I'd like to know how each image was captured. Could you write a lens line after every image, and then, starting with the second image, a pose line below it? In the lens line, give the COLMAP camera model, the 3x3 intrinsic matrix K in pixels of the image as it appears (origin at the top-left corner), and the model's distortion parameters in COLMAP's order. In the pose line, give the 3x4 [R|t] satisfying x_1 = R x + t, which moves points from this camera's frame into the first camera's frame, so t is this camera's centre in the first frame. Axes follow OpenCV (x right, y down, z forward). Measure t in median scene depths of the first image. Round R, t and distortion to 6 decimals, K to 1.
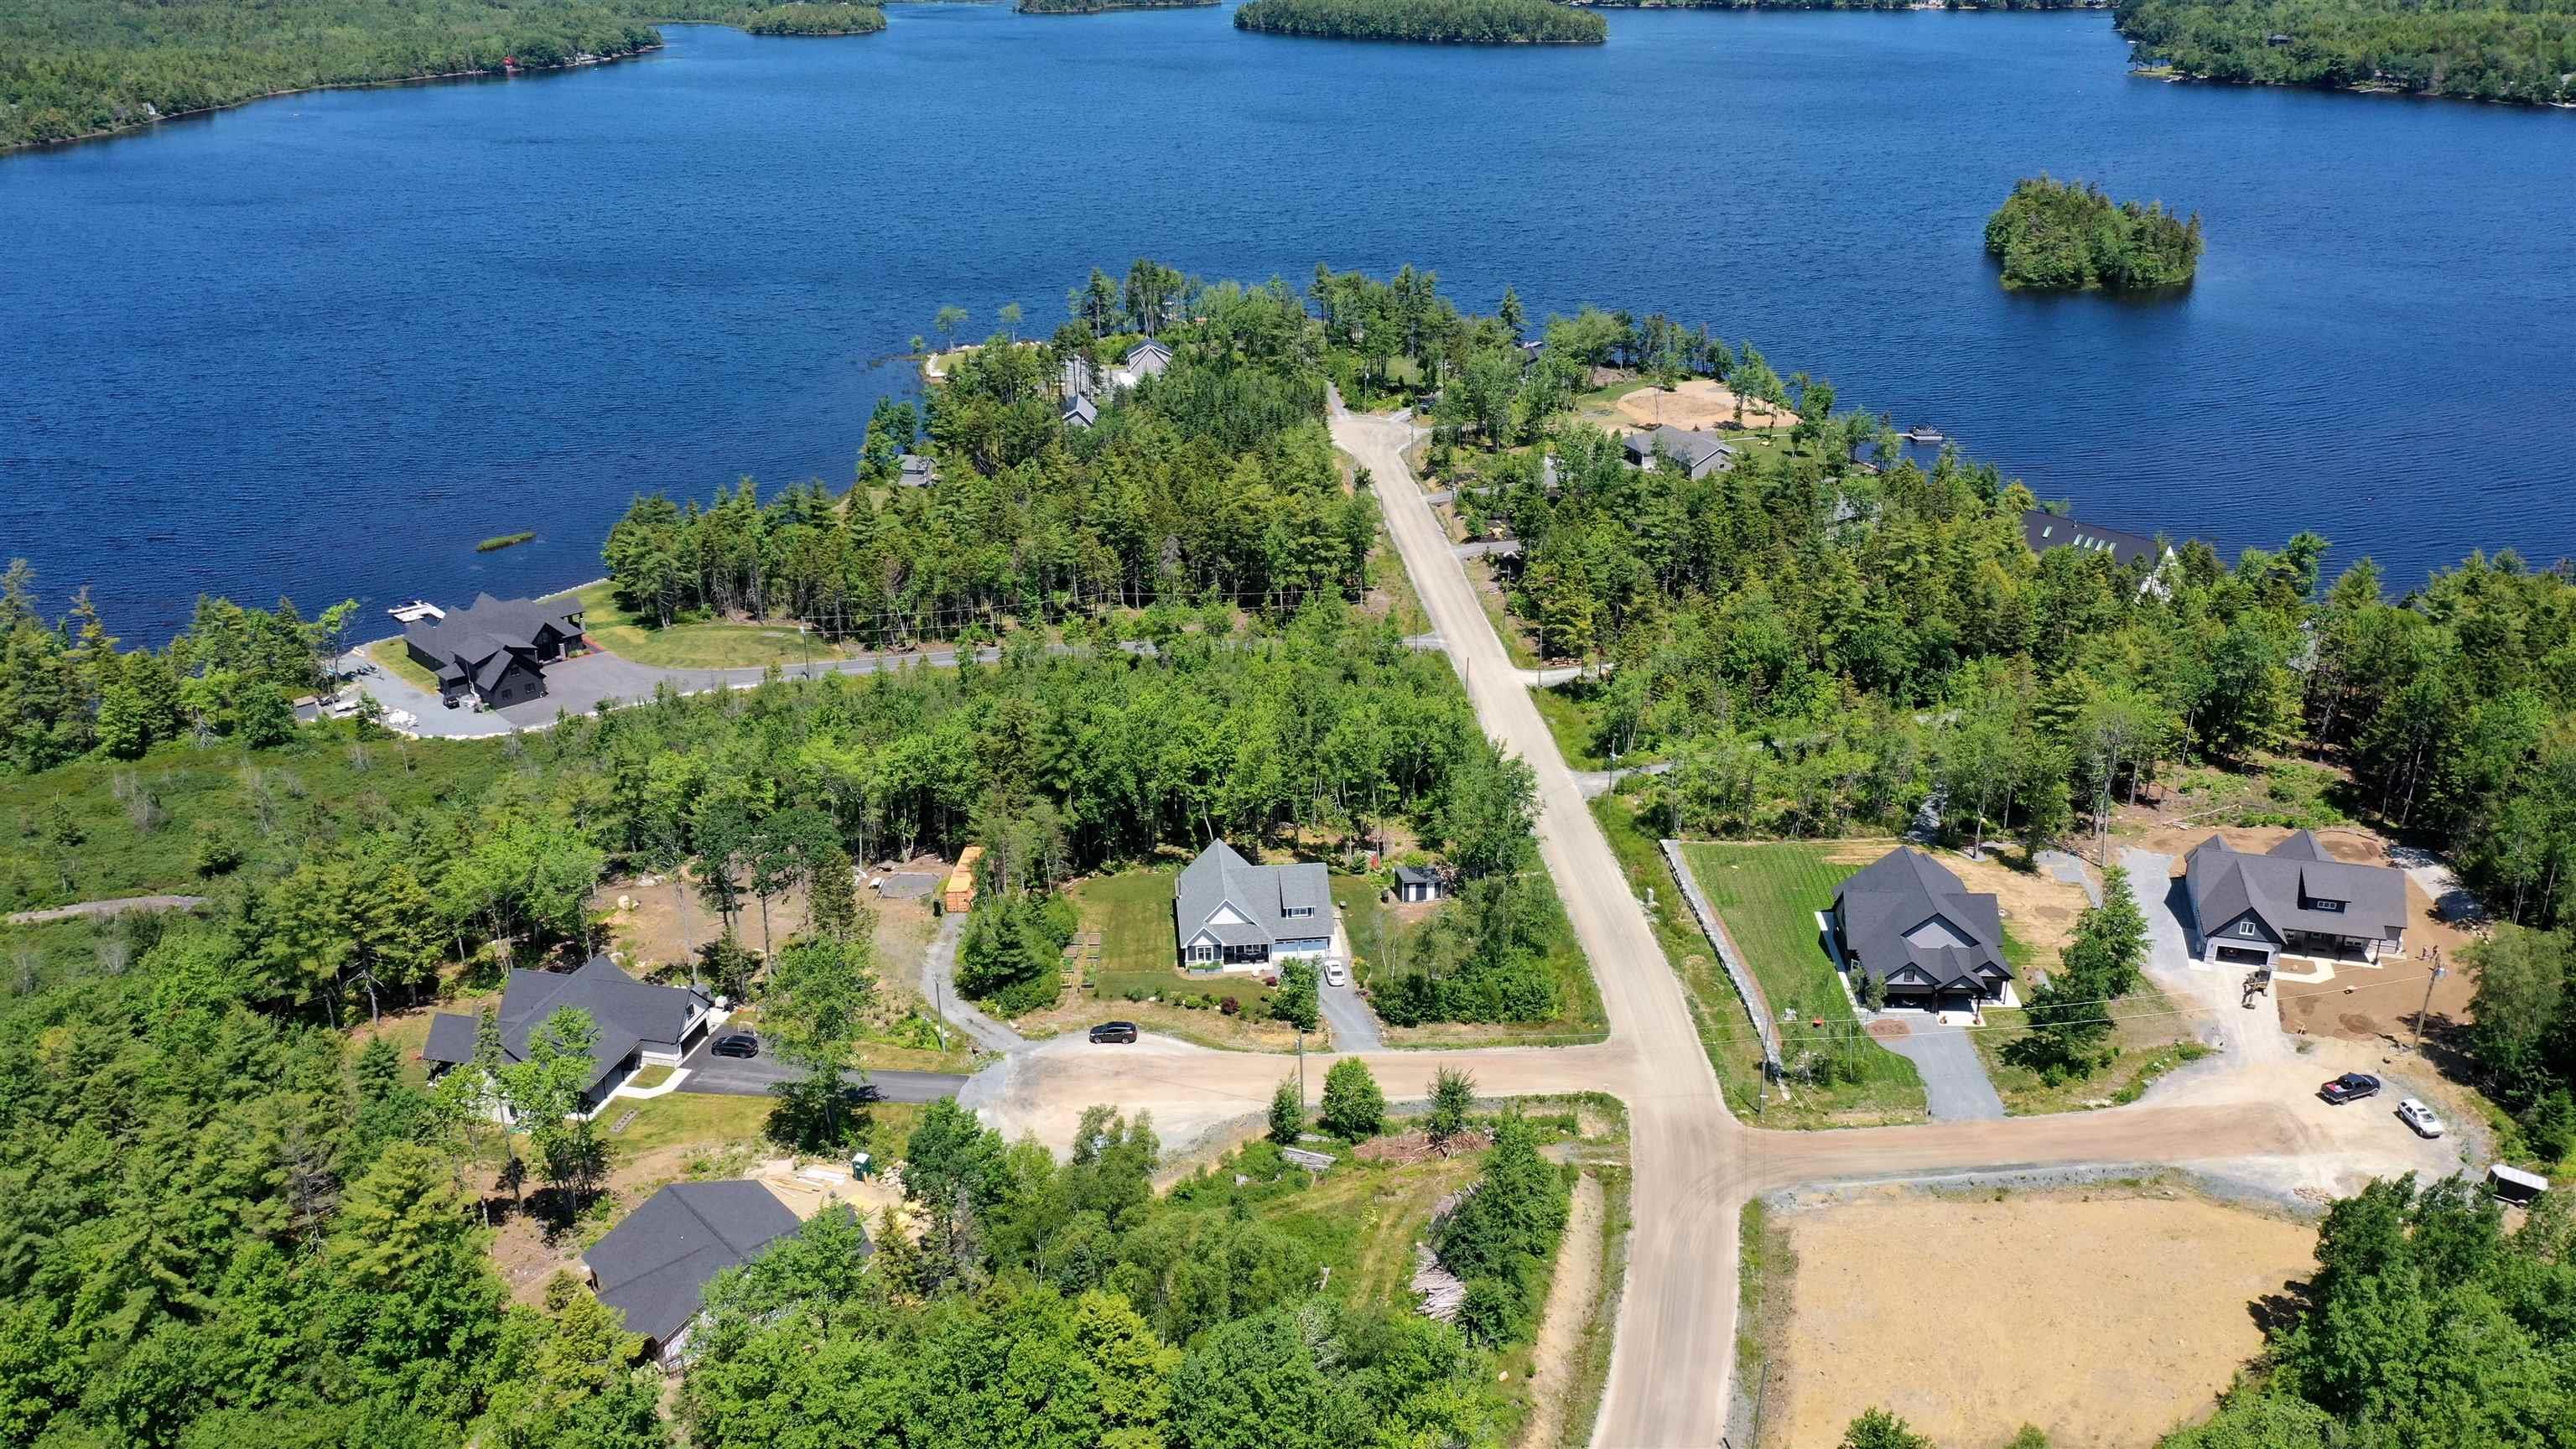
lens RADIAL K [[2025.1, 0, 1289.6], [0, 2025.1, 732.1], [0, 0, 1]] dist [0.000494, 0.011417]
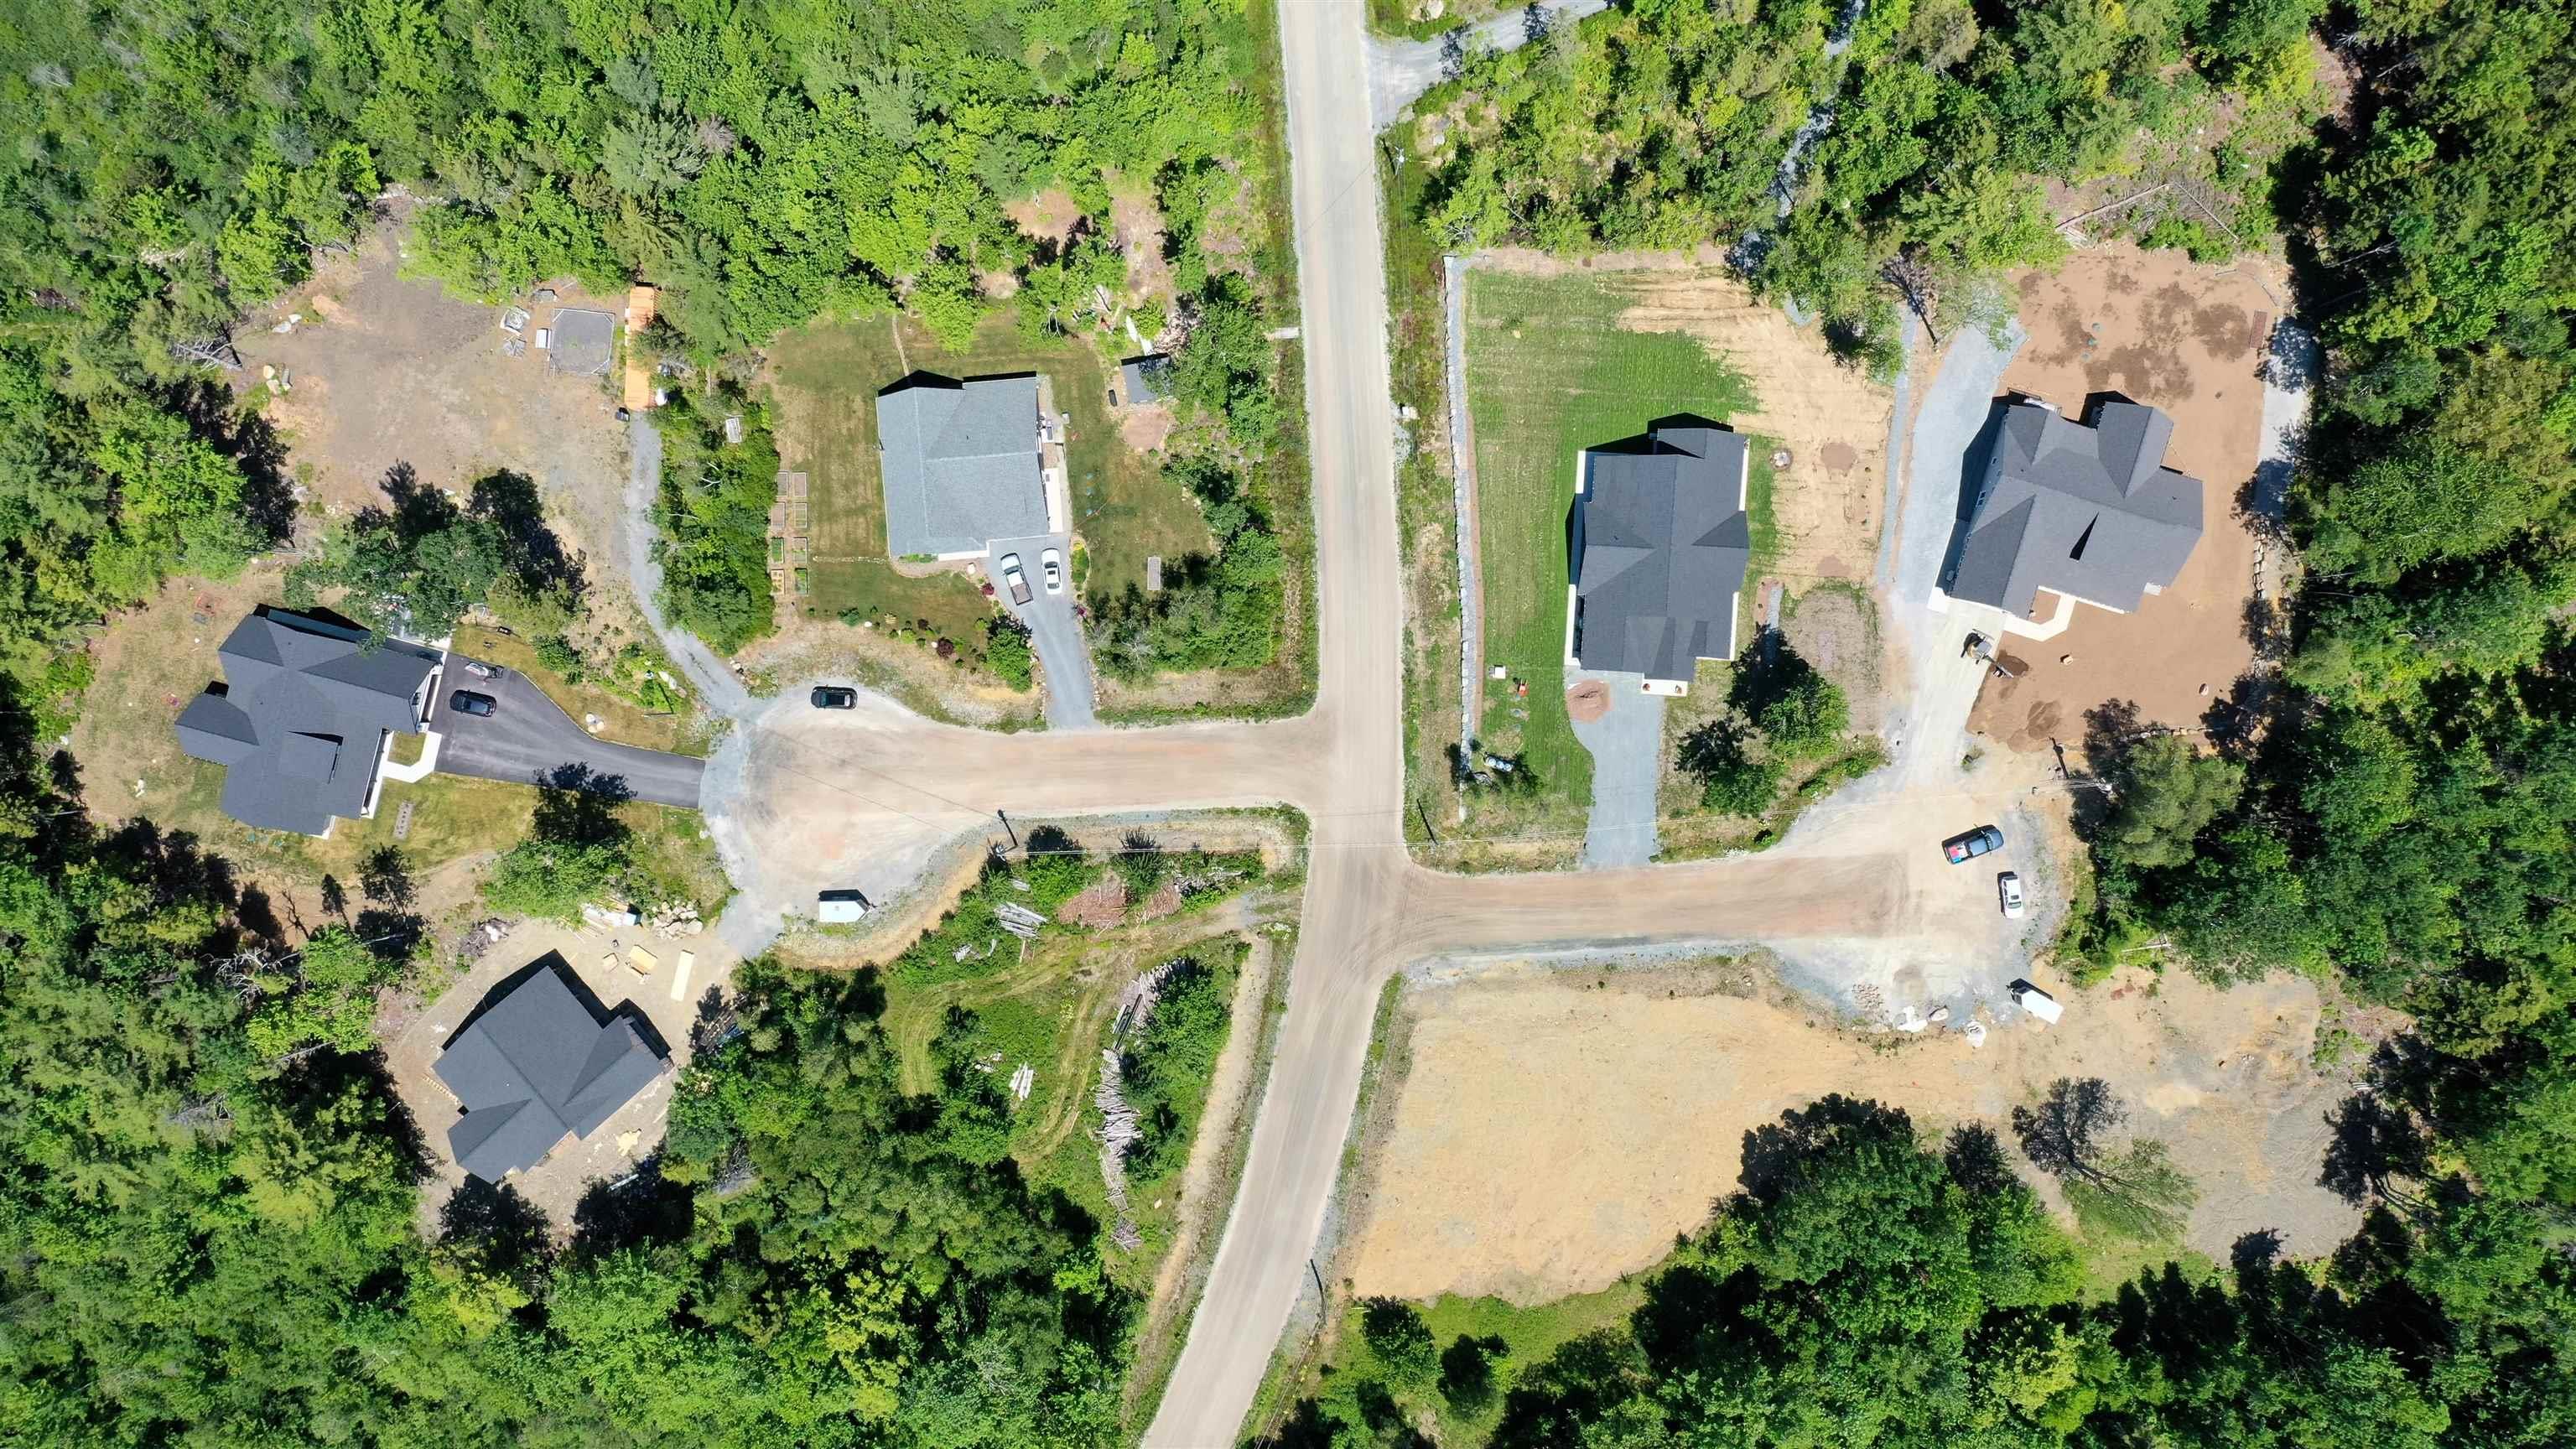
lens RADIAL K [[2025.1, 0, 1289.6], [0, 2025.1, 732.1], [0, 0, 1]] dist [0.000494, 0.011417]
pose [[0.999926, 0.009618, -0.007500, 0.132440], [0.003581, 0.356351, 0.934345, -0.699611], [0.011659, -0.934303, 0.356290, 0.538235]]
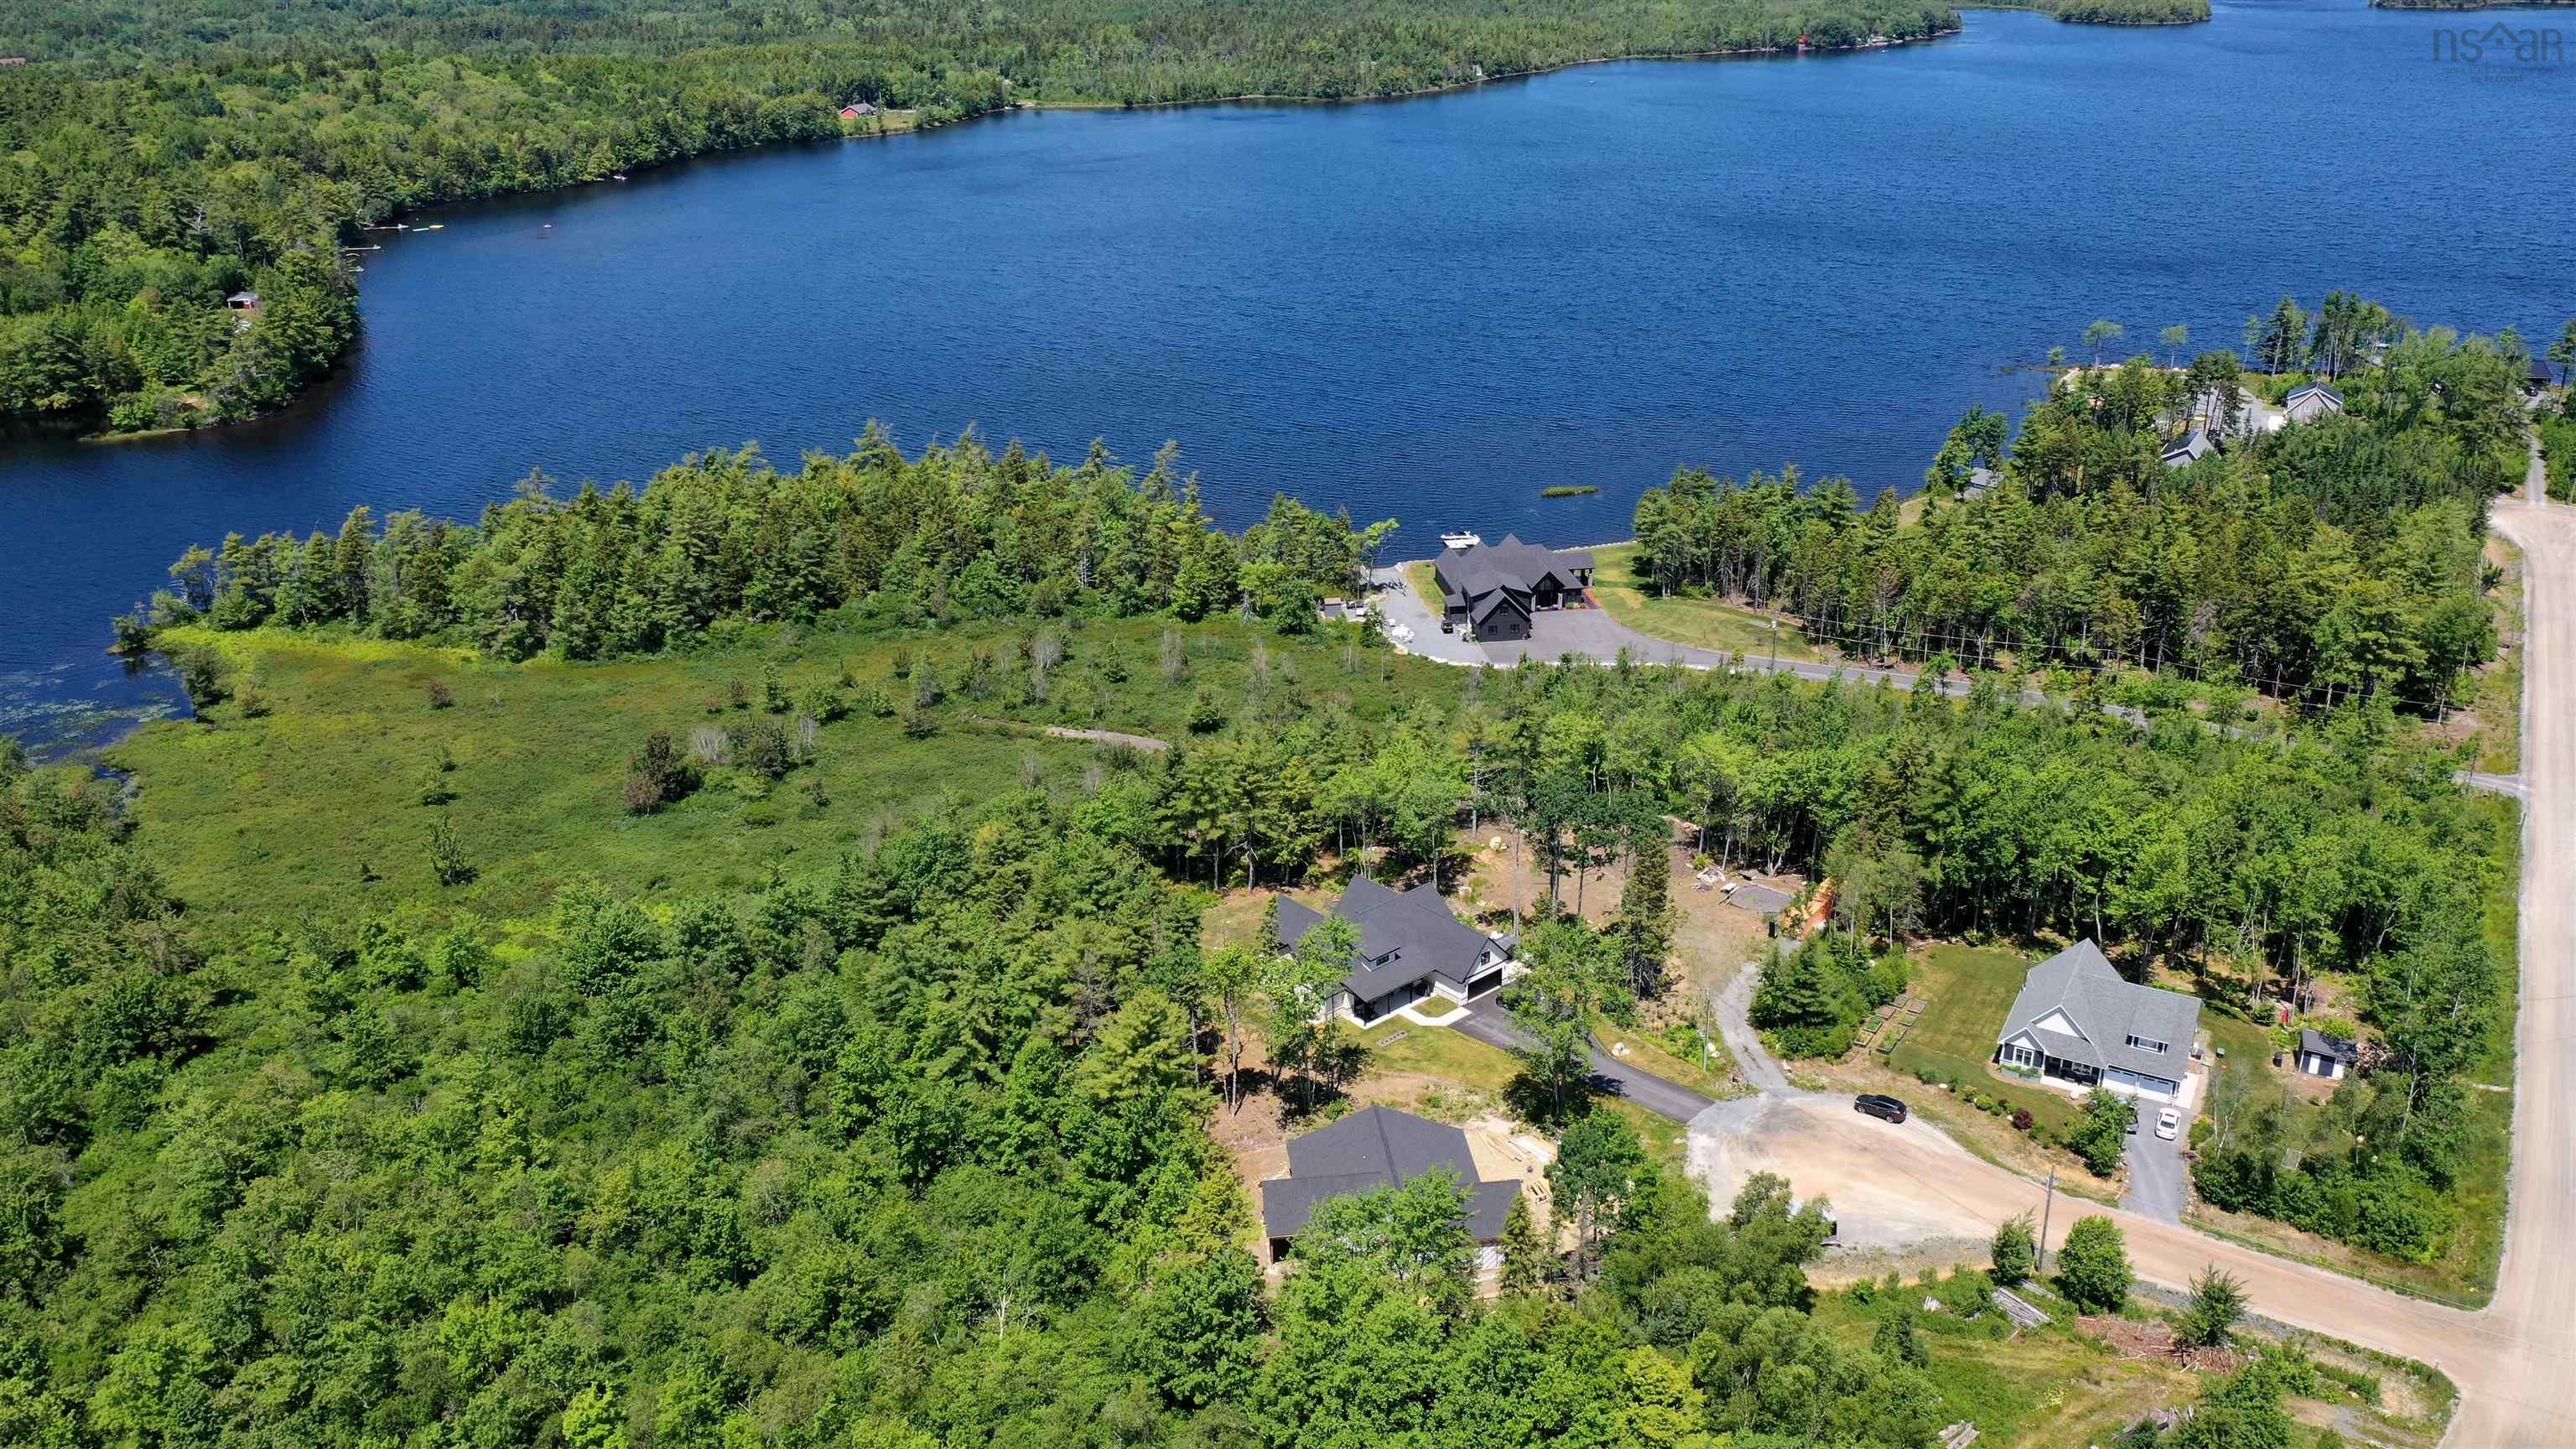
lens RADIAL K [[2025.1, 0, 1289.6], [0, 2025.1, 732.1], [0, 0, 1]] dist [0.000494, 0.011417]
pose [[0.821977, 0.219792, -0.525400, 0.121937], [-0.215937, 0.973924, 0.069595, -0.021680], [0.526996, 0.056248, 0.848004, 0.052120]]
